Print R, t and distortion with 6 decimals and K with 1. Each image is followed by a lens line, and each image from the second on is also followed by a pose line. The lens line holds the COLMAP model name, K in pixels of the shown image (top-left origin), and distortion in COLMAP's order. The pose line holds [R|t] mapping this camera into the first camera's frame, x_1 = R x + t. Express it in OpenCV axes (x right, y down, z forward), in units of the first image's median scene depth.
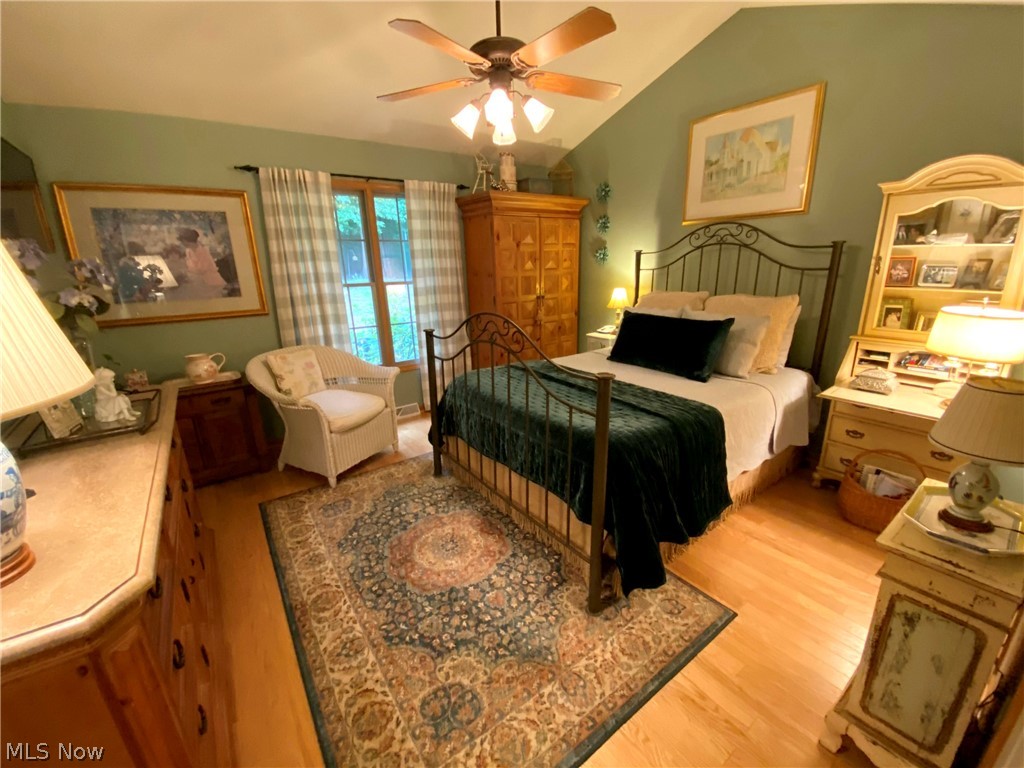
lens RADIAL K [[440.8, 0, 515.9], [0, 440.8, 389.9], [0, 0, 1]] dist [-0.006628, -0.005729]
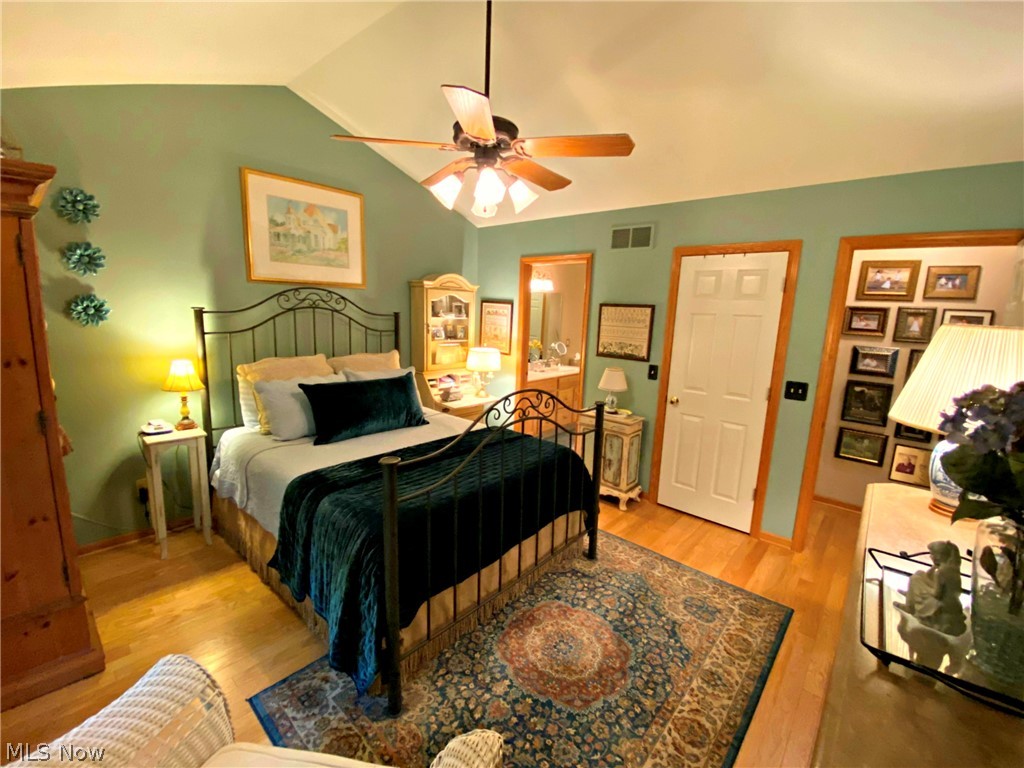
lens RADIAL K [[440.8, 0, 516.0], [0, 440.8, 382.9], [0, 0, 1]] dist [-0.006628, -0.005729]
pose [[-0.250717, -0.153464, 0.955819, -0.994607], [0.228195, 0.950162, 0.212412, -0.416535], [-0.940781, 0.271369, -0.203202, 1.224846]]
